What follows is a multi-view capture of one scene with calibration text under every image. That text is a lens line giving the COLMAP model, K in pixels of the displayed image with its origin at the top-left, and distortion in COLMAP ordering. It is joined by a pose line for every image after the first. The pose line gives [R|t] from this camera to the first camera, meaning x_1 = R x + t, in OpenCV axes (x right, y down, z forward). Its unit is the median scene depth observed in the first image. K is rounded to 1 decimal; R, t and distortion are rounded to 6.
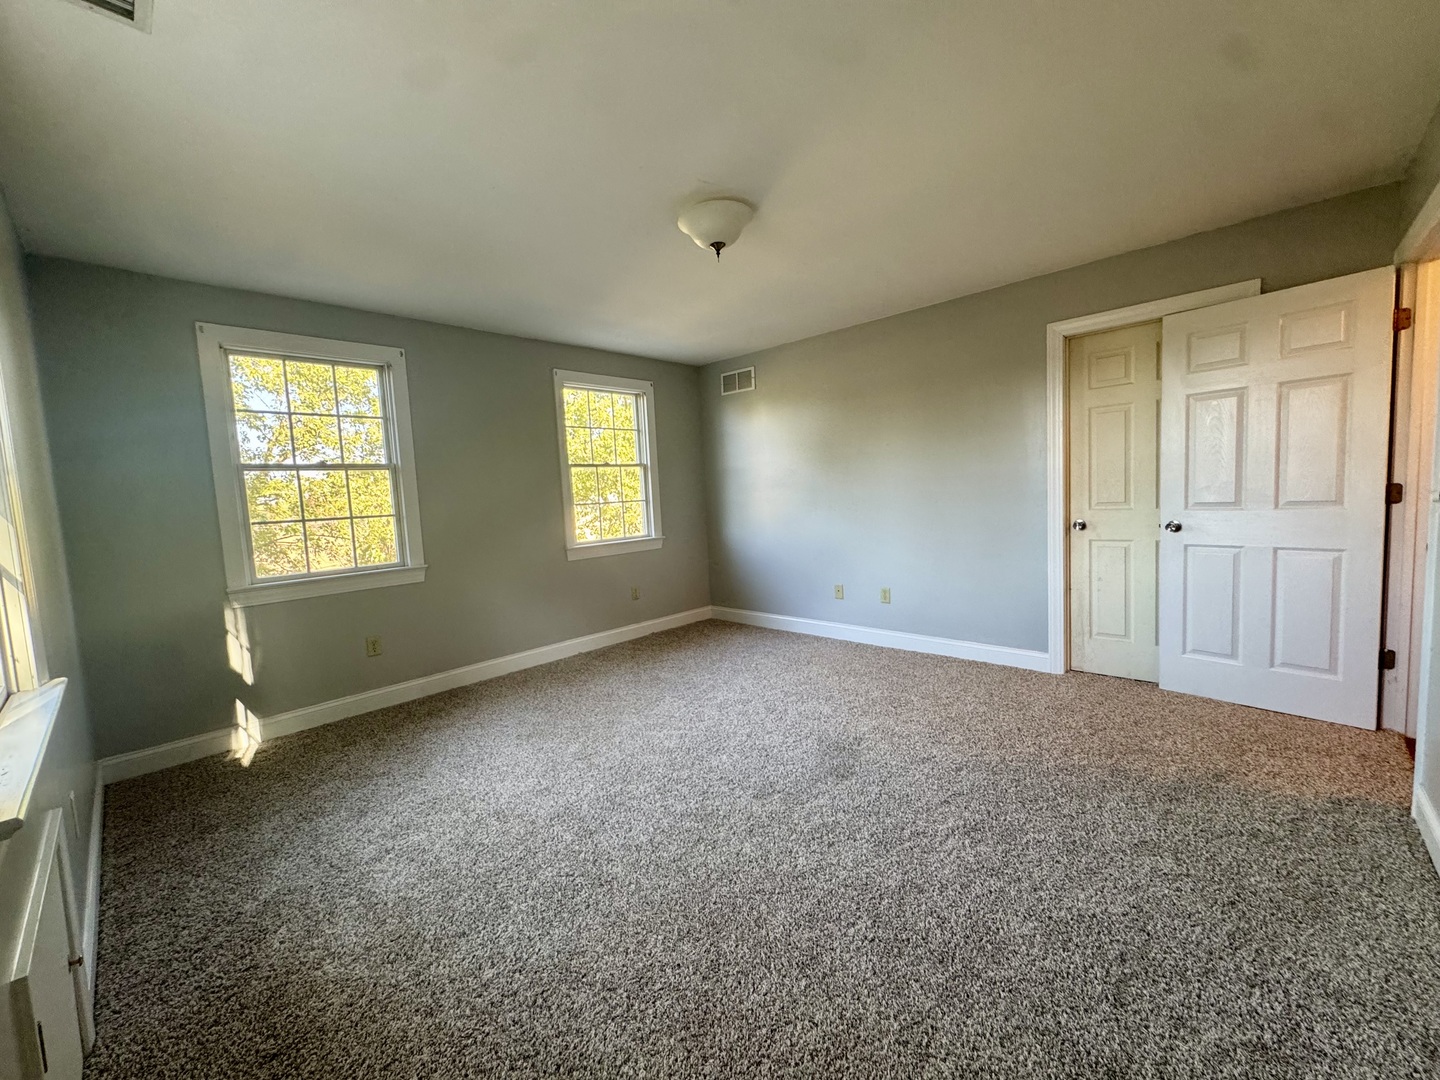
lens RADIAL K [[572.2, 0, 720.0], [0, 572.2, 540.0], [0, 0, 1]] dist [-0.003046, 0.000185]
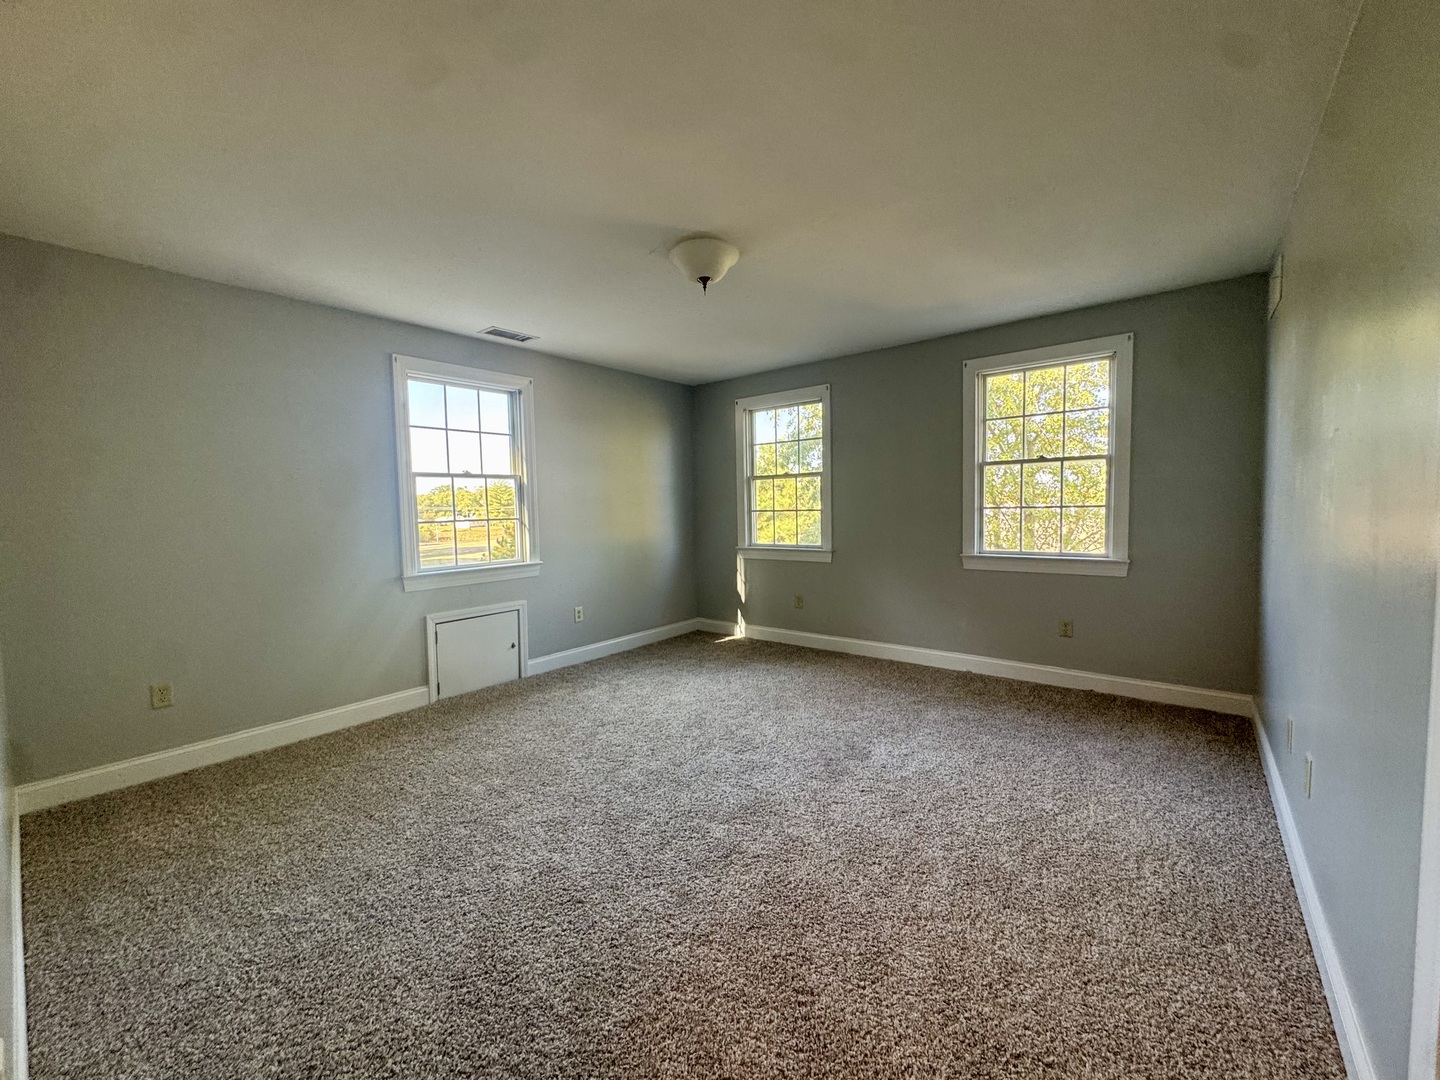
lens RADIAL K [[572.2, 0, 720.0], [0, 572.2, 540.0], [0, 0, 1]] dist [-0.003046, 0.000185]
pose [[0.081598, 0.108014, -0.990795, 0.799539], [-0.067054, 0.992453, 0.102673, -0.101614], [0.994407, 0.058059, 0.088225, 0.689604]]
